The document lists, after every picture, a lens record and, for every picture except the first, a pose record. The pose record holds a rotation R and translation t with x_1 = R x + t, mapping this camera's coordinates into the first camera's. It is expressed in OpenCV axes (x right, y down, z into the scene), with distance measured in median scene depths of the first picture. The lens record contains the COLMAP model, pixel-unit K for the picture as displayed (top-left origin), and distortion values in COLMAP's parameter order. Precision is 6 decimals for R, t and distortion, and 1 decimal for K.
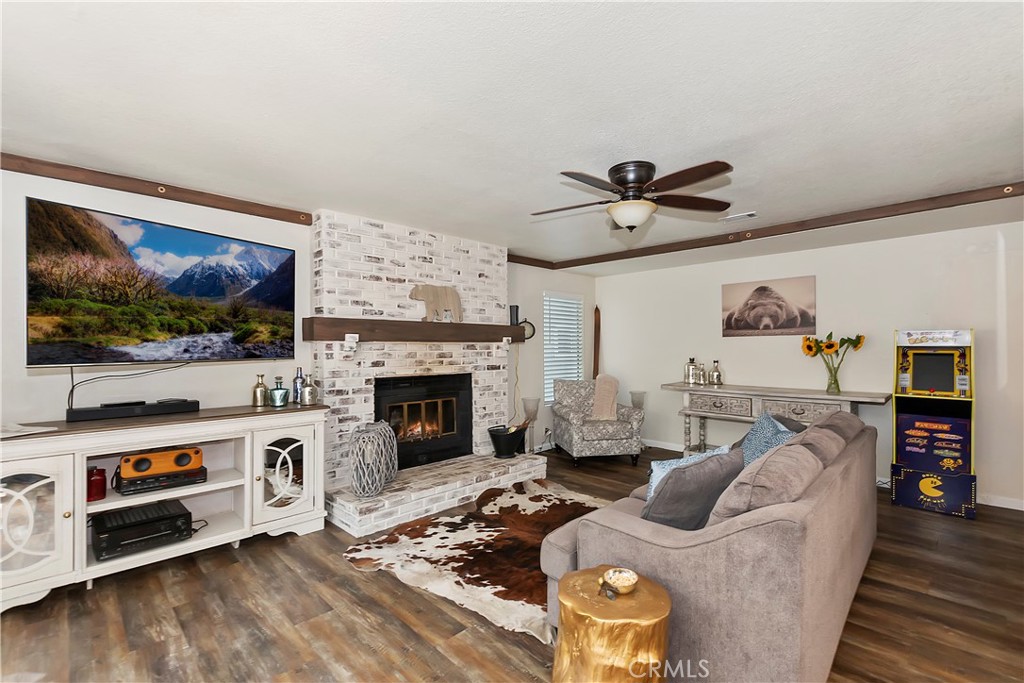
lens RADIAL K [[448.4, 0, 523.6], [0, 448.4, 349.1], [0, 0, 1]] dist [-0.000327, -0.000251]
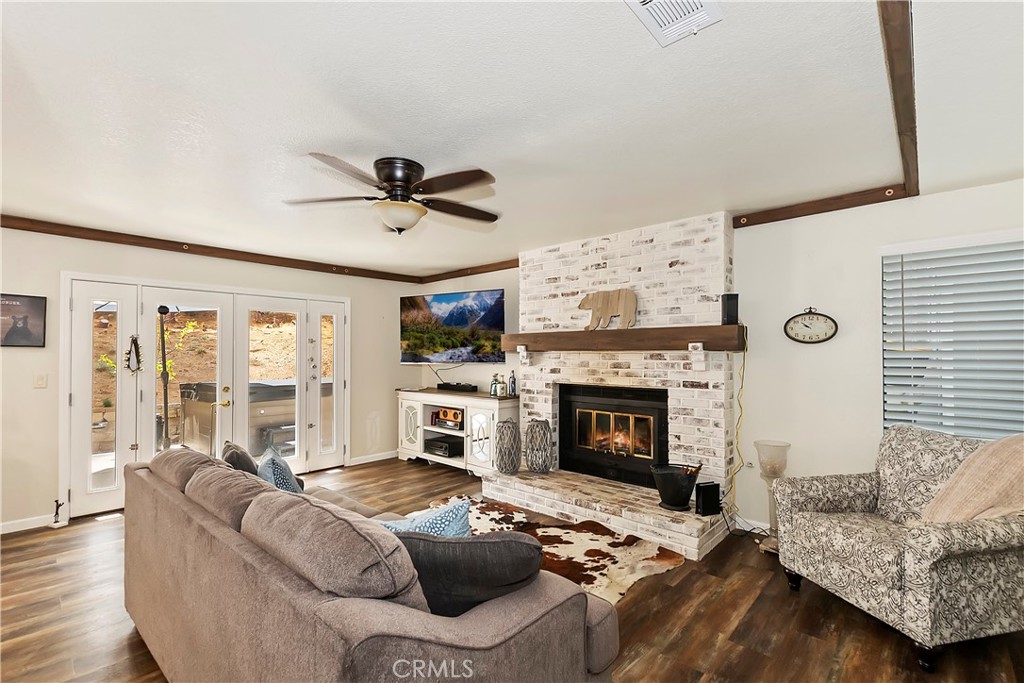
lens RADIAL K [[460.5, 0, 519.8], [0, 460.5, 356.6], [0, 0, 1]] dist [0.000600, -0.000017]
pose [[0.034350, 0.003934, -0.999402, 0.823010], [-0.009493, 0.999948, 0.003609, -0.006280], [0.999365, 0.009363, 0.034386, 0.847364]]
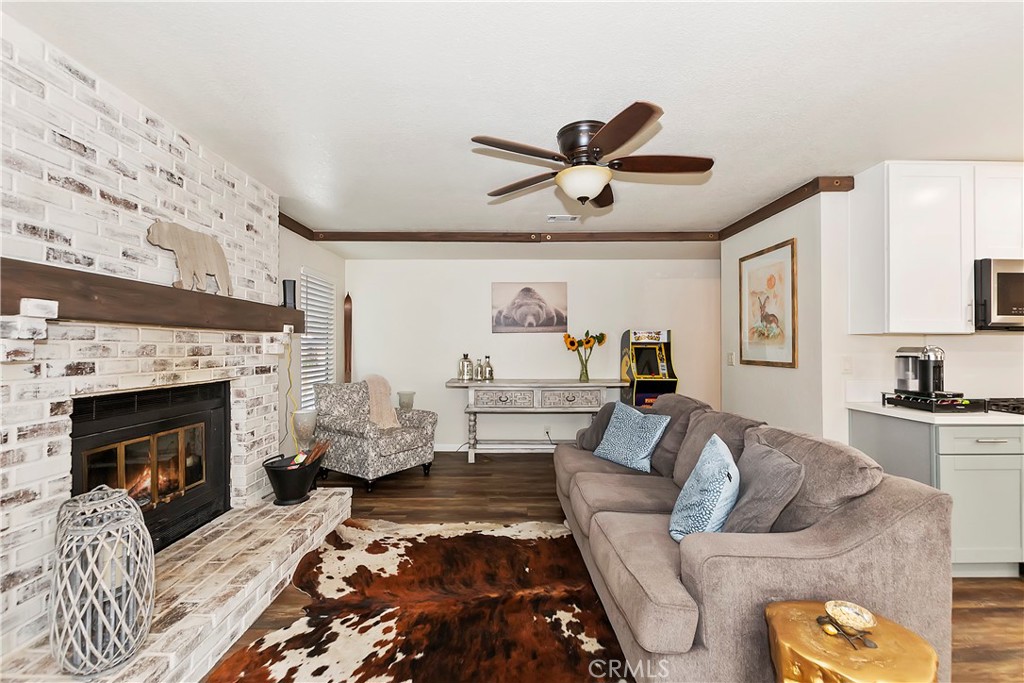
lens RADIAL K [[435.7, 0, 508.4], [0, 435.7, 344.4], [0, 0, 1]] dist [0.001276, -0.000329]
pose [[0.720689, 0.005441, 0.693237, -0.310418], [0.002651, 0.999940, -0.010605, 0.013129], [-0.693253, 0.009481, 0.720632, 0.347707]]
